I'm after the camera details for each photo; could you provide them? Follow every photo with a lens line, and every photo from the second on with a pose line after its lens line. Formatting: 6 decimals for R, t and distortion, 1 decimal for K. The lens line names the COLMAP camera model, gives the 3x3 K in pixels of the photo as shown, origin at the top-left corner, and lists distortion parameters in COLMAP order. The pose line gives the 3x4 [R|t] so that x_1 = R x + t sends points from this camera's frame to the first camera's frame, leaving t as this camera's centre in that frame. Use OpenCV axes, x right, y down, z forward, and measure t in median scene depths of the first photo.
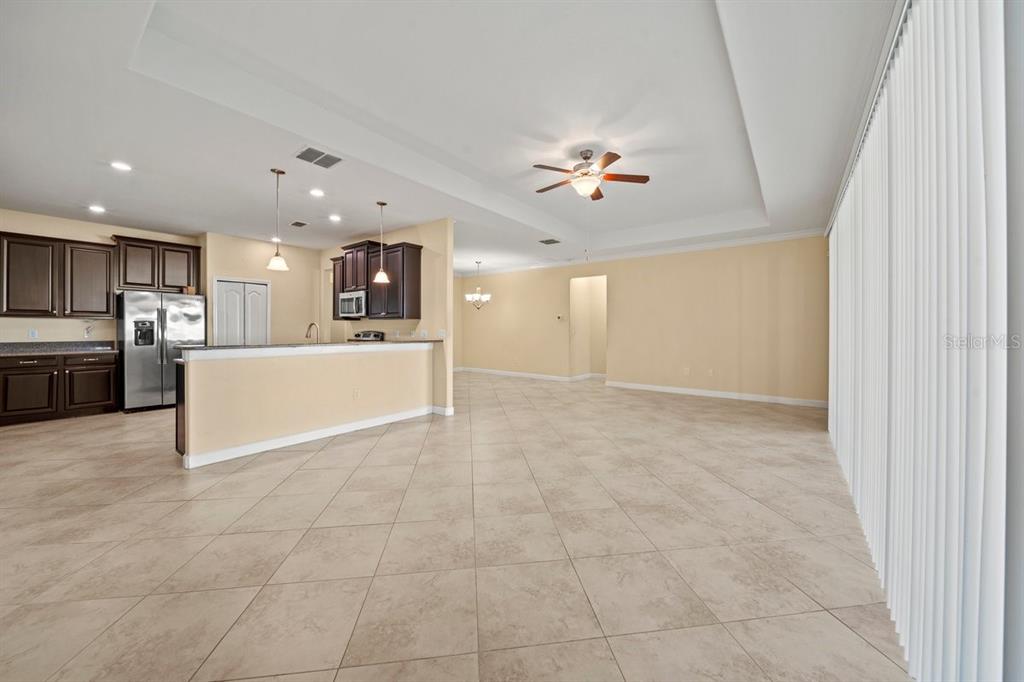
lens RADIAL K [[369.2, 0, 511.5], [0, 369.2, 329.8], [0, 0, 1]] dist [-0.001700, -0.000313]
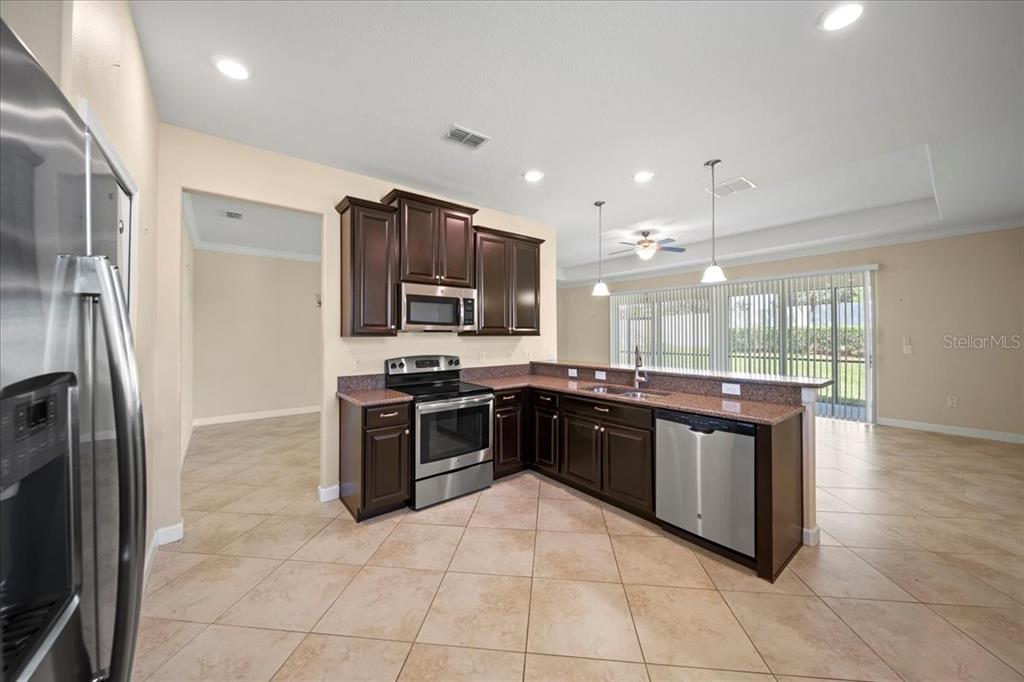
lens RADIAL K [[369.2, 0, 511.5], [0, 369.2, 329.8], [0, 0, 1]] dist [-0.001700, -0.000313]
pose [[0.227843, 0.014301, 0.973593, -1.057776], [-0.001092, 0.999895, -0.014432, -0.032103], [-0.973697, 0.002225, 0.227835, 0.857749]]
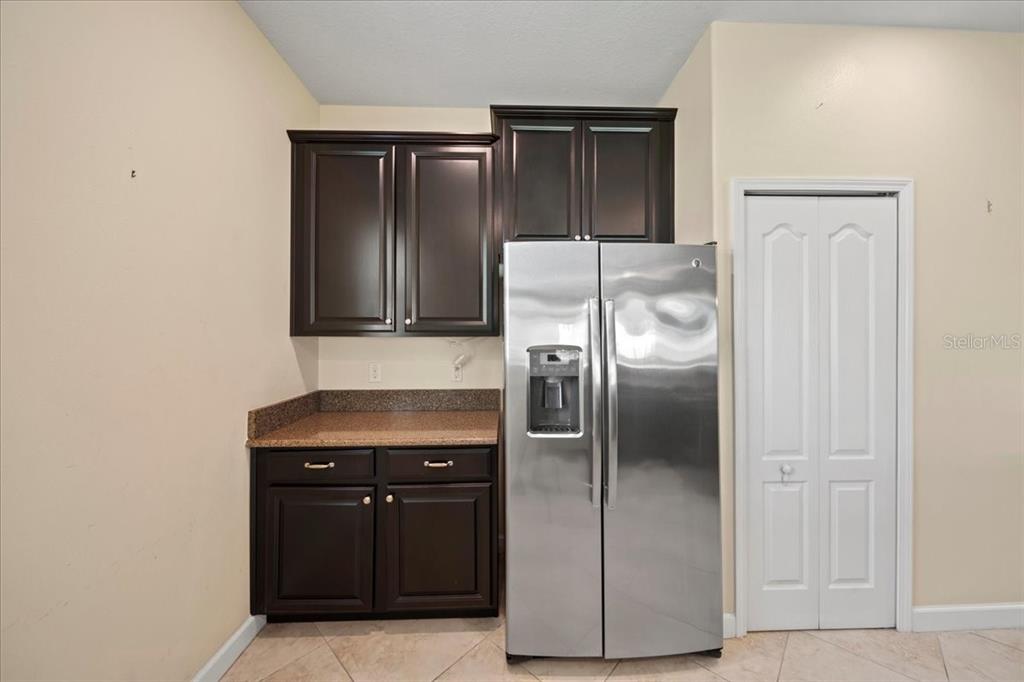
lens RADIAL K [[369.2, 0, 511.5], [0, 369.2, 329.8], [0, 0, 1]] dist [-0.001700, -0.000313]
pose [[0.644923, -0.012638, -0.764143, -0.798706], [0.001900, 0.999887, -0.014934, -0.031316], [0.764245, 0.008180, 0.644874, 0.790234]]
